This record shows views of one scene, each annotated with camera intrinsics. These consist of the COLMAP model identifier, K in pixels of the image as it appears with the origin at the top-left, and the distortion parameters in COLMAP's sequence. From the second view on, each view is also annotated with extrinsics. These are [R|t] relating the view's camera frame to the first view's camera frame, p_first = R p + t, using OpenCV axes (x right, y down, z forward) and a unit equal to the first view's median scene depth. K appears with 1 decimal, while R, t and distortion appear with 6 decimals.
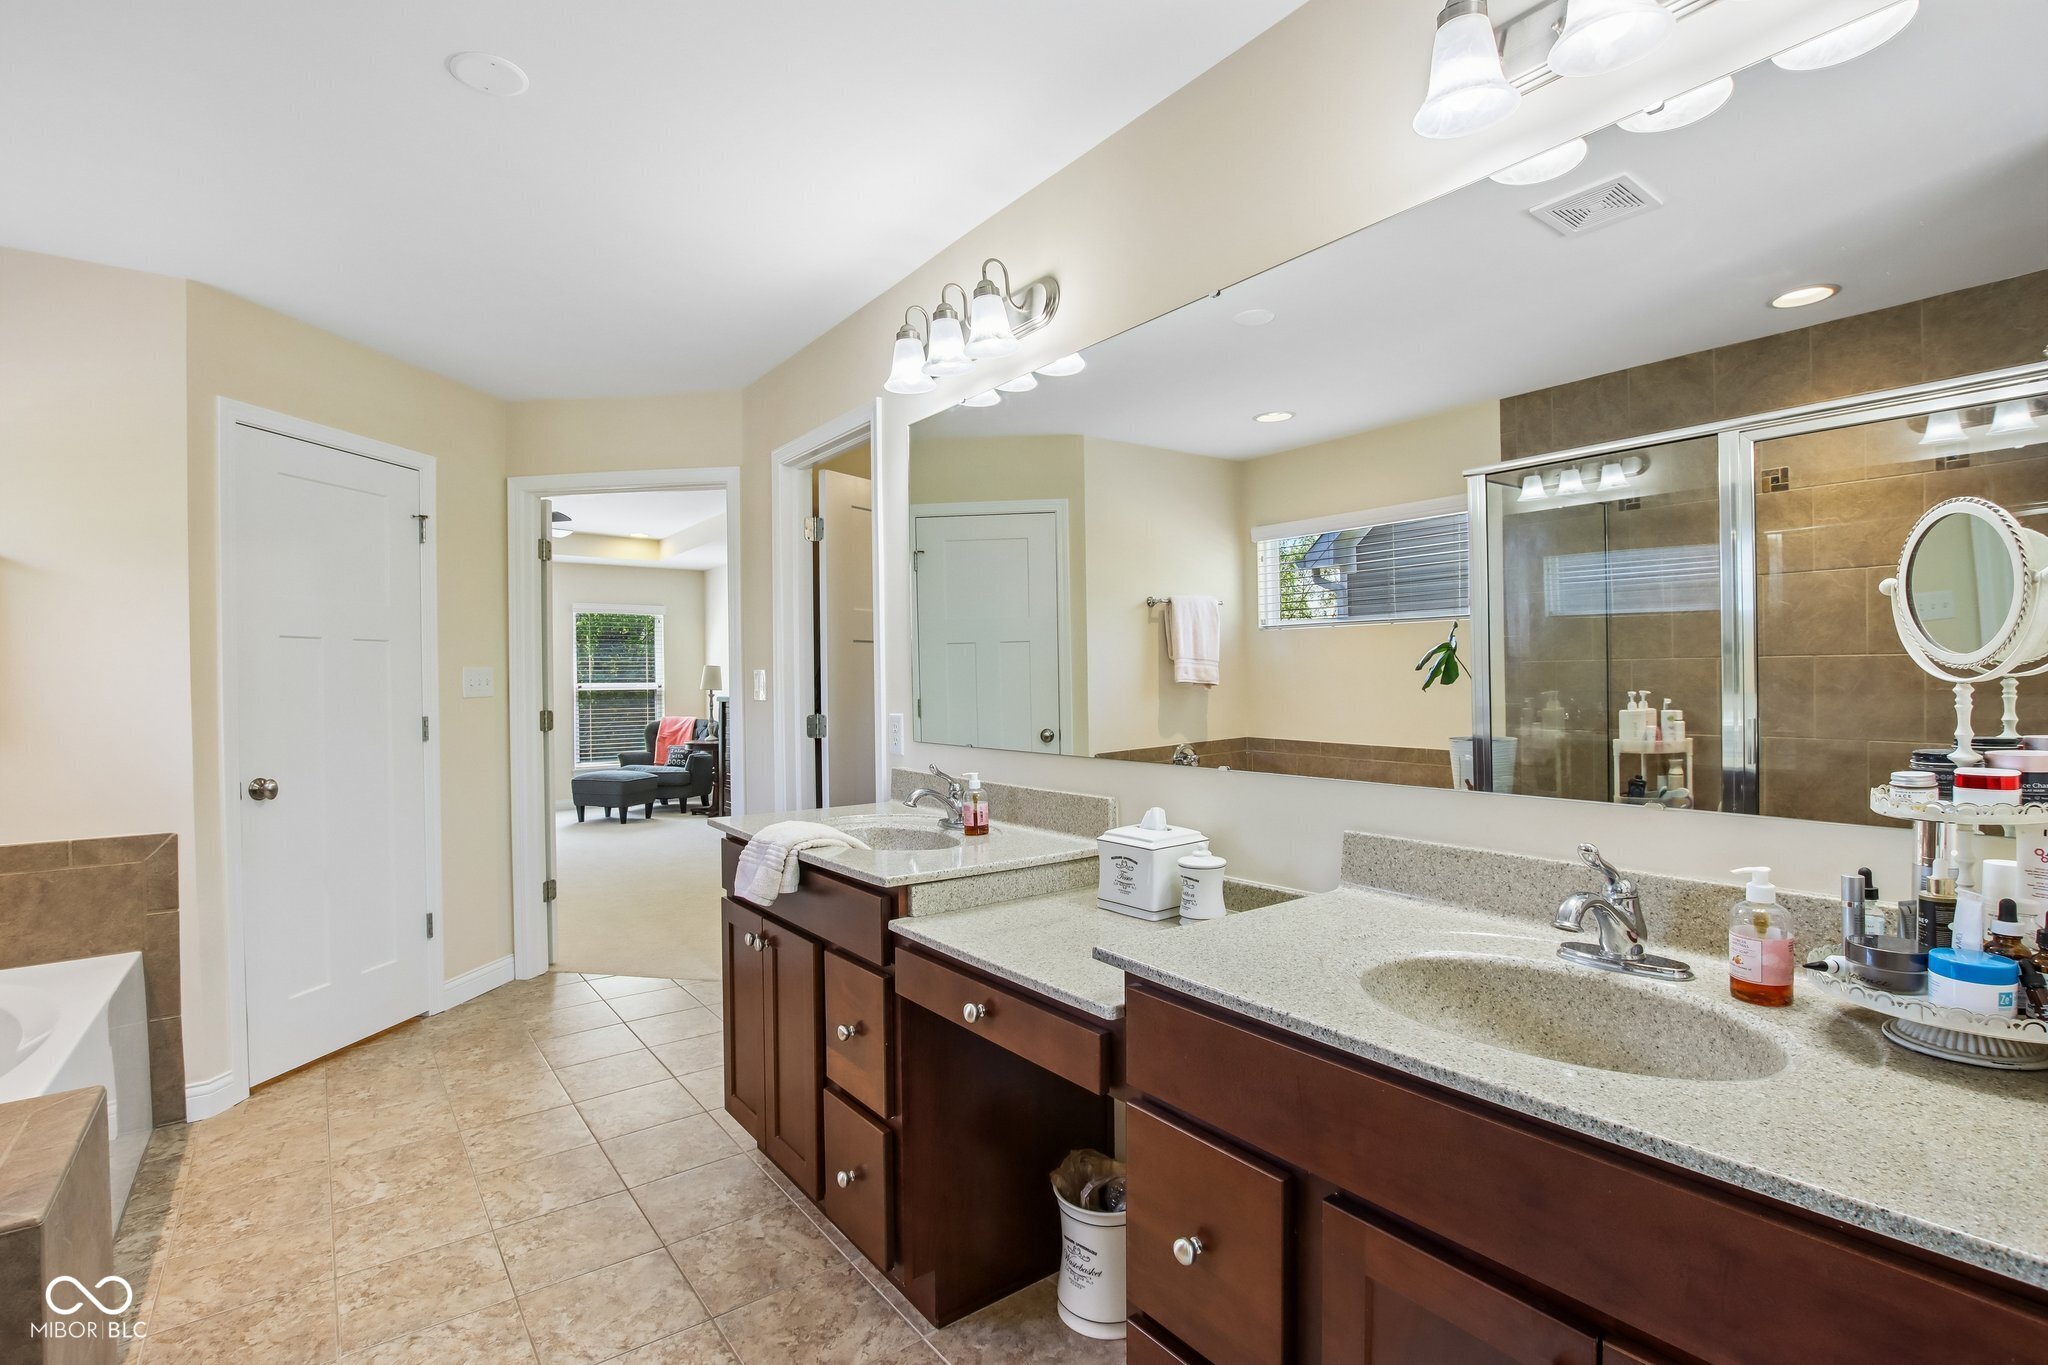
lens RADIAL K [[959.7, 0, 1024.5], [0, 959.7, 686.2], [0, 0, 1]] dist [-0.043573, 0.010217]
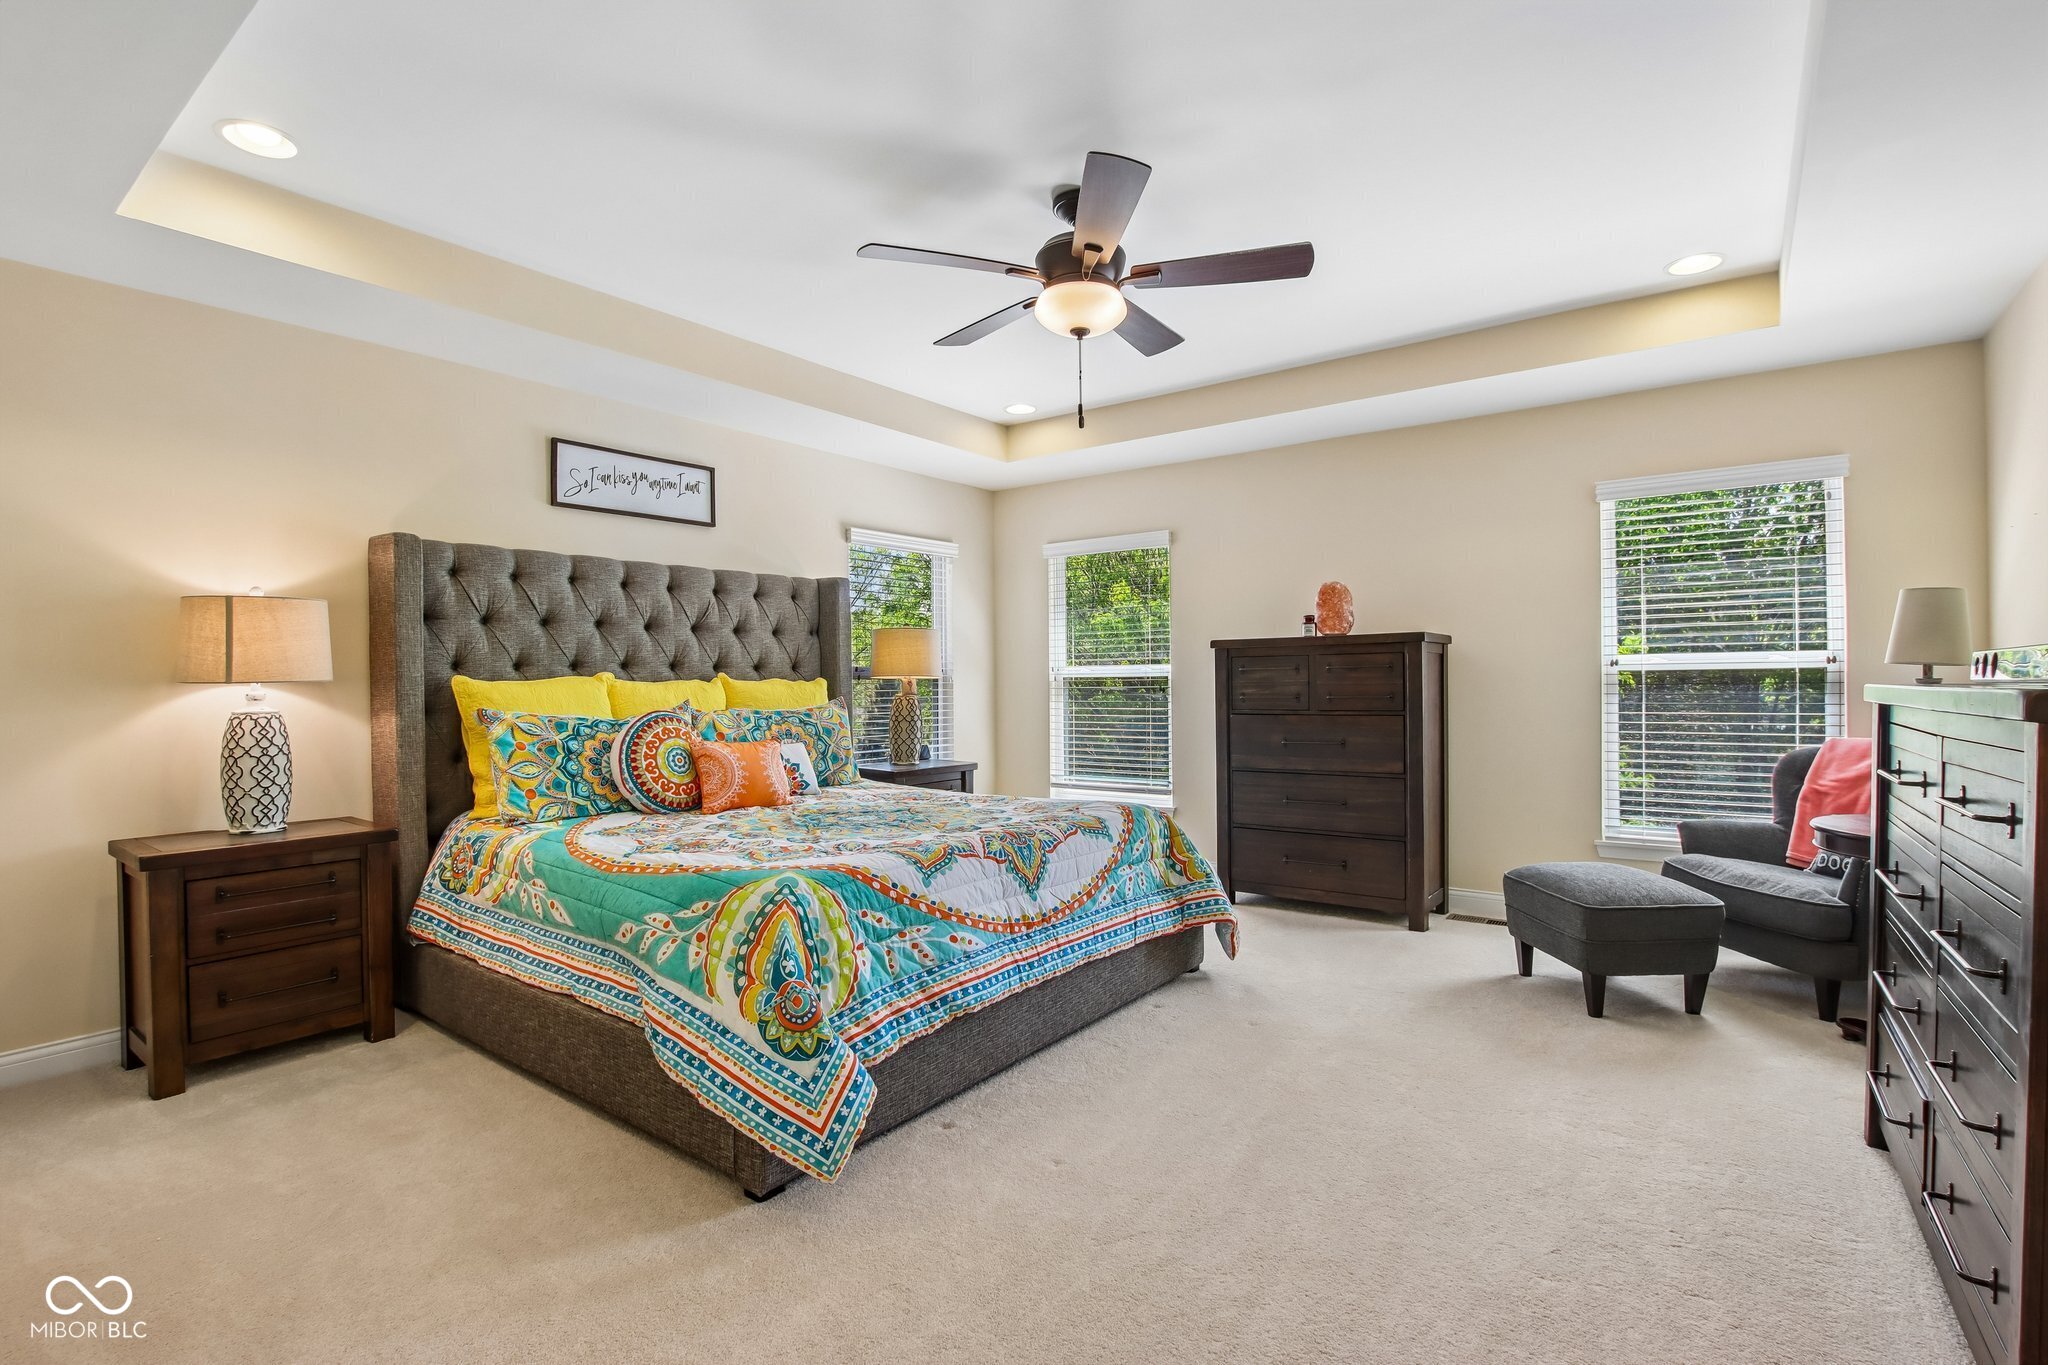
lens RADIAL K [[959.7, 0, 1024.5], [0, 959.7, 686.2], [0, 0, 1]] dist [-0.043573, 0.010217]
pose [[0.275924, 0.007353, -0.961151, -0.113432], [0.002854, 0.999960, 0.008469, 0.007786], [0.961175, -0.005080, 0.275892, 0.630963]]
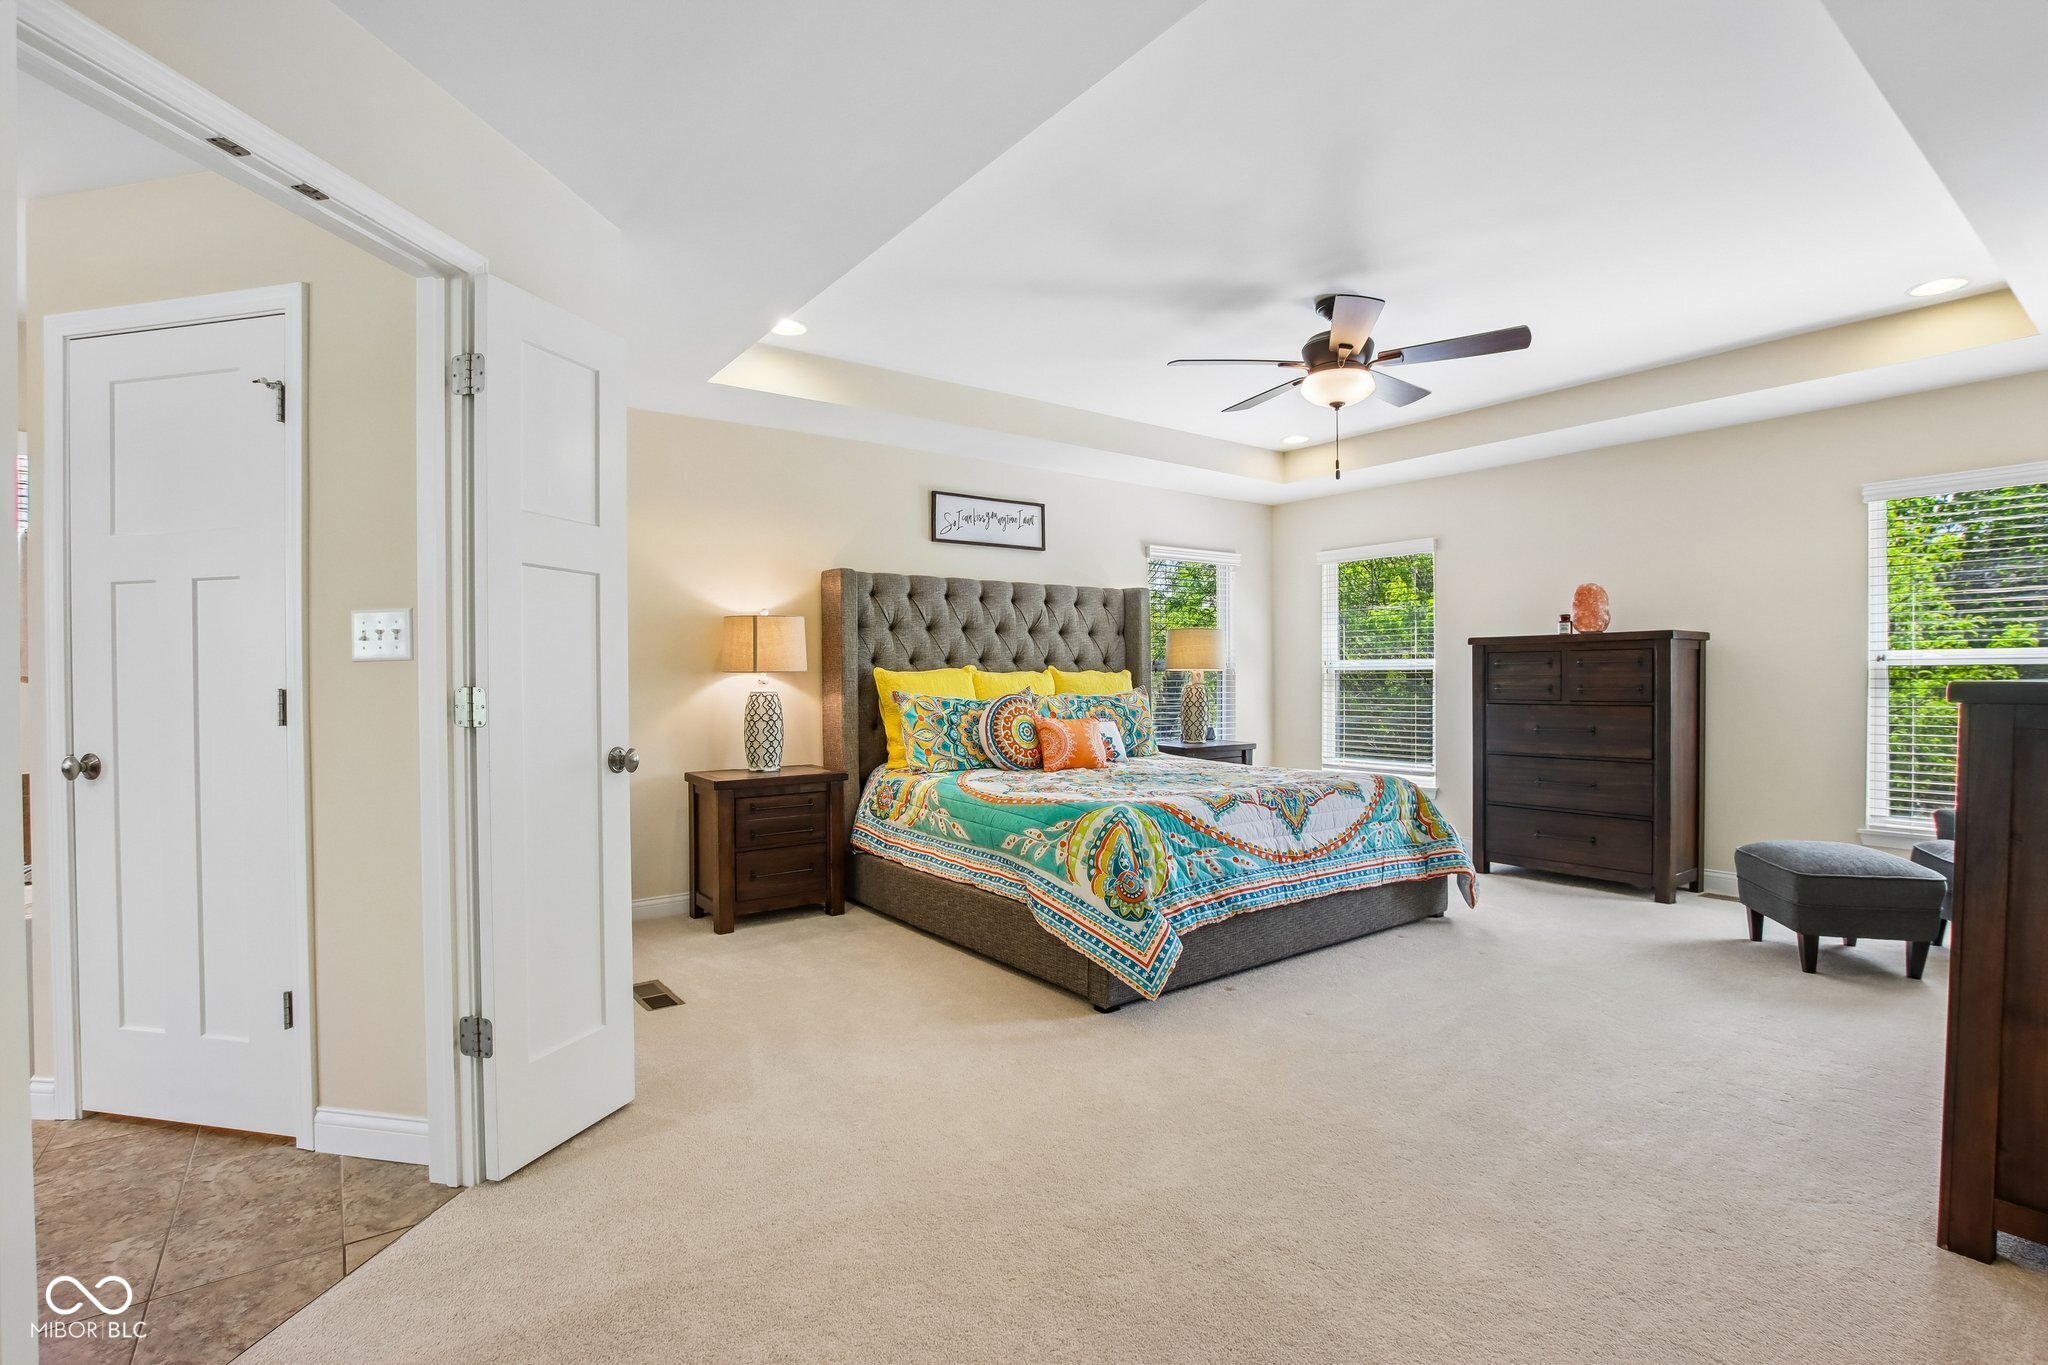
lens RADIAL K [[959.7, 0, 1024.5], [0, 959.7, 686.2], [0, 0, 1]] dist [-0.043573, 0.010217]
pose [[-0.009396, 0.016820, -0.999814, 0.002701], [-0.000435, 0.999858, 0.016824, 0.007436], [0.999956, 0.000593, -0.009387, 0.605124]]
